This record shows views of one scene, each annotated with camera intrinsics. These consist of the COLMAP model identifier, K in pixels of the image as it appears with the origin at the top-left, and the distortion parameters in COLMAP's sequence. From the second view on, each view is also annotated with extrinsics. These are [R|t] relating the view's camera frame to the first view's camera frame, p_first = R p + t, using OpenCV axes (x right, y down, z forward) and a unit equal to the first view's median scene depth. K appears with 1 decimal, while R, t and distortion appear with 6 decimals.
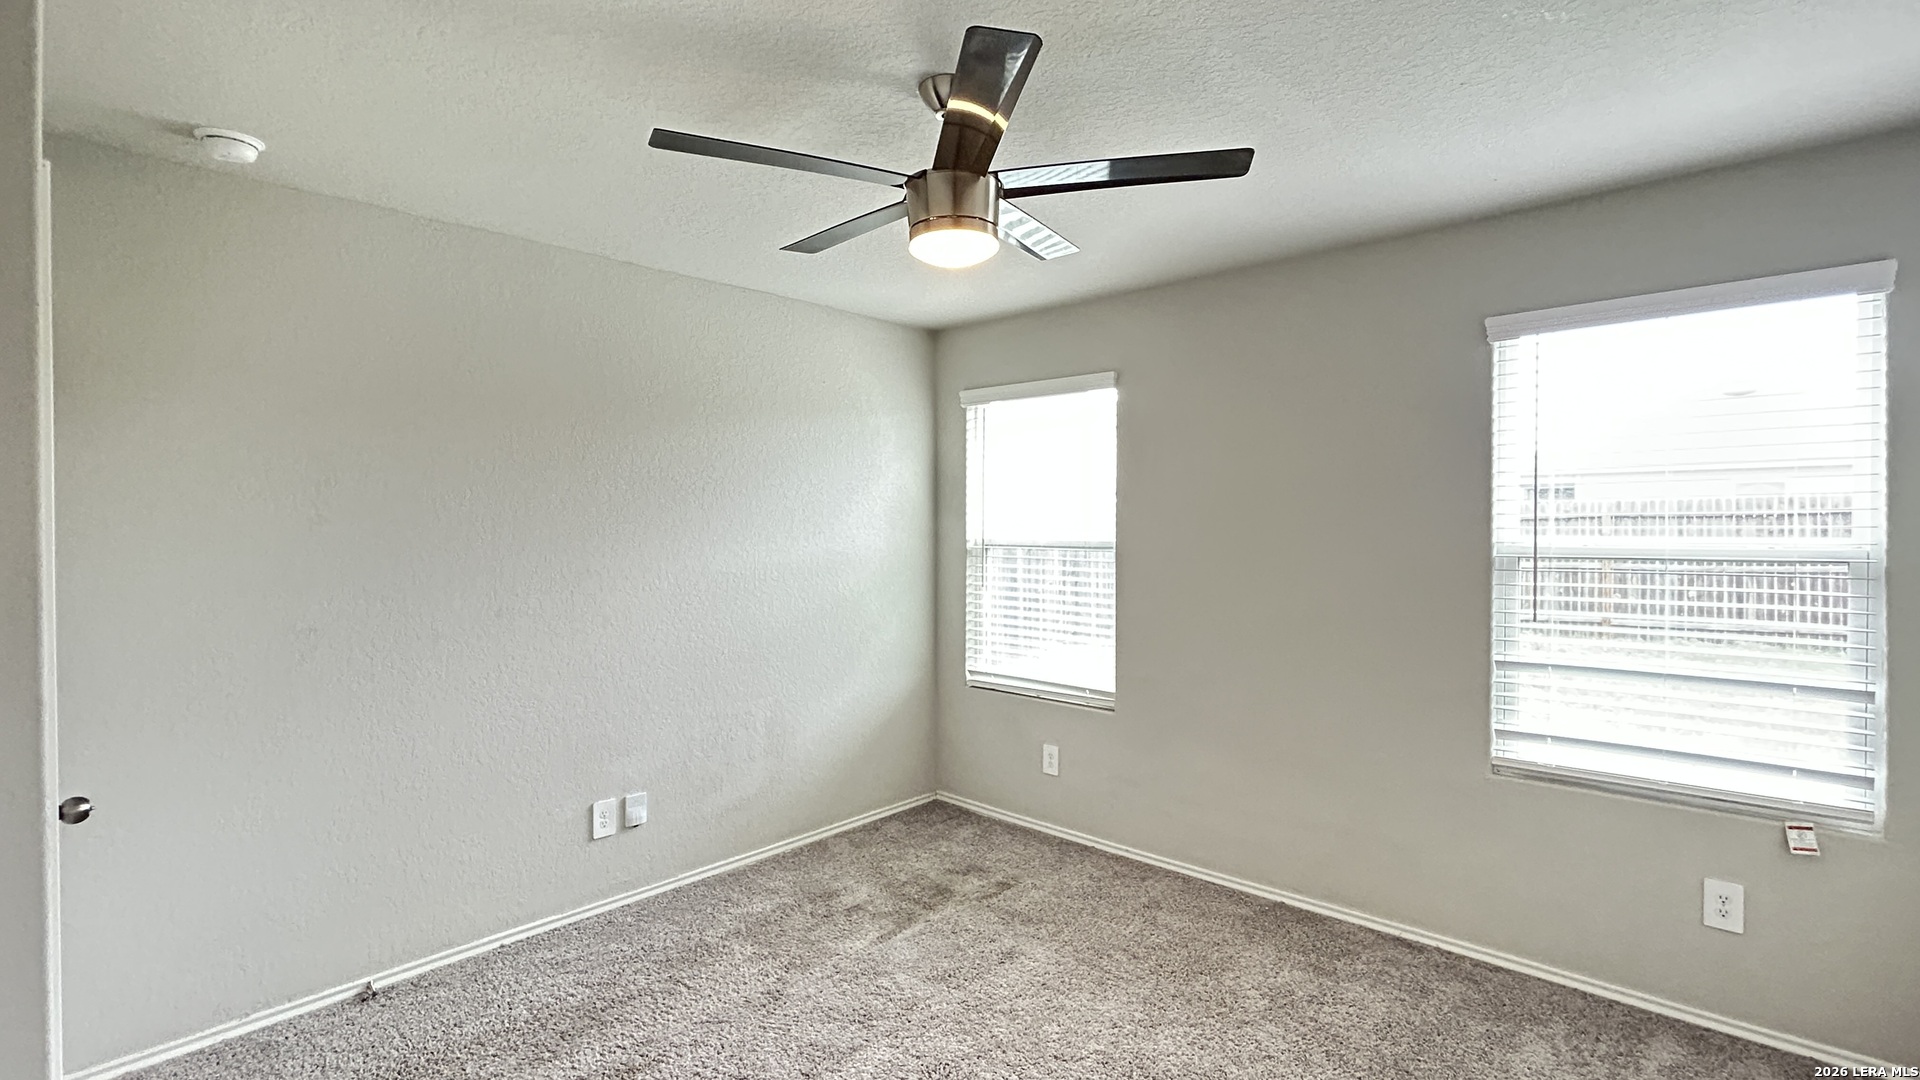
lens RADIAL K [[881.9, 0, 960.0], [0, 881.9, 540.0], [0, 0, 1]] dist [-0.000488, 0.000327]
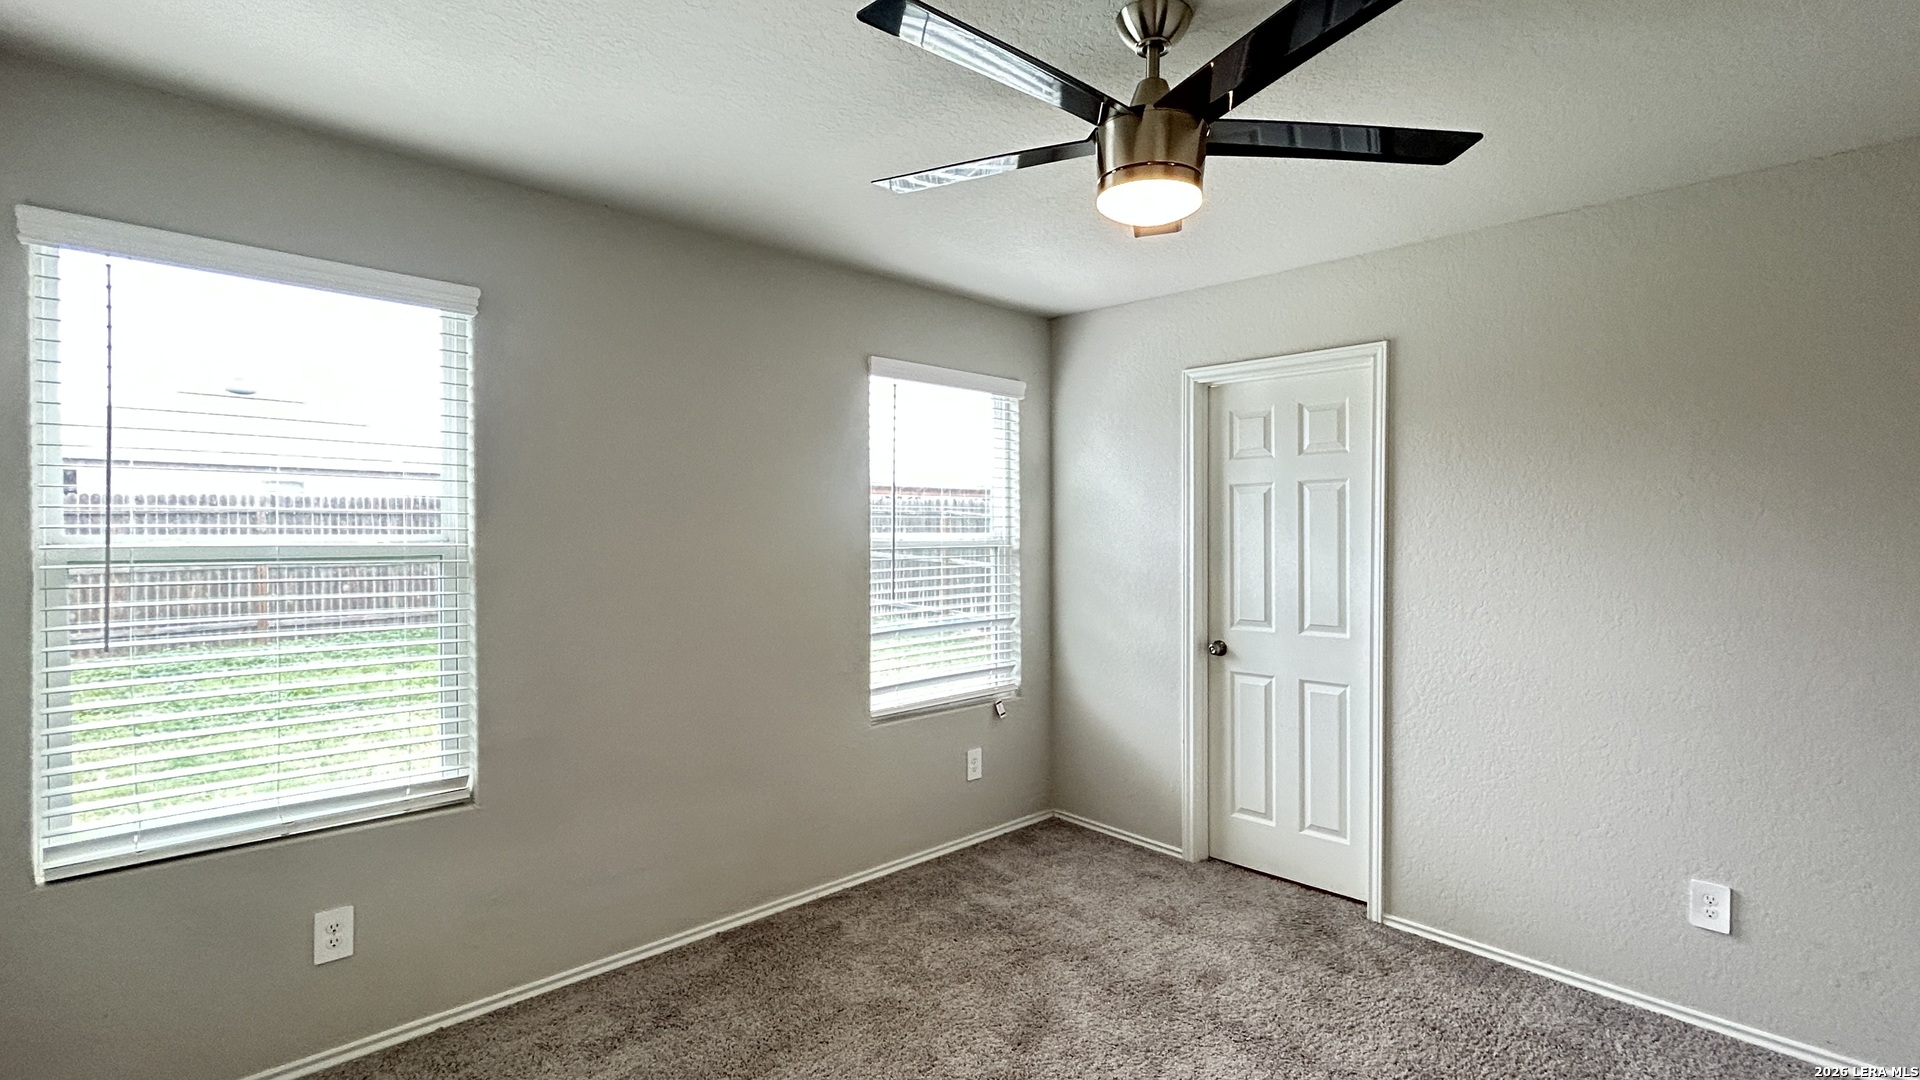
lens RADIAL K [[881.9, 0, 960.0], [0, 881.9, 540.0], [0, 0, 1]] dist [-0.000488, 0.000327]
pose [[0.057213, -0.015197, 0.998246, -0.498282], [0.010665, 0.999836, 0.014610, -0.009500], [-0.998305, 0.009810, 0.057365, 0.645160]]
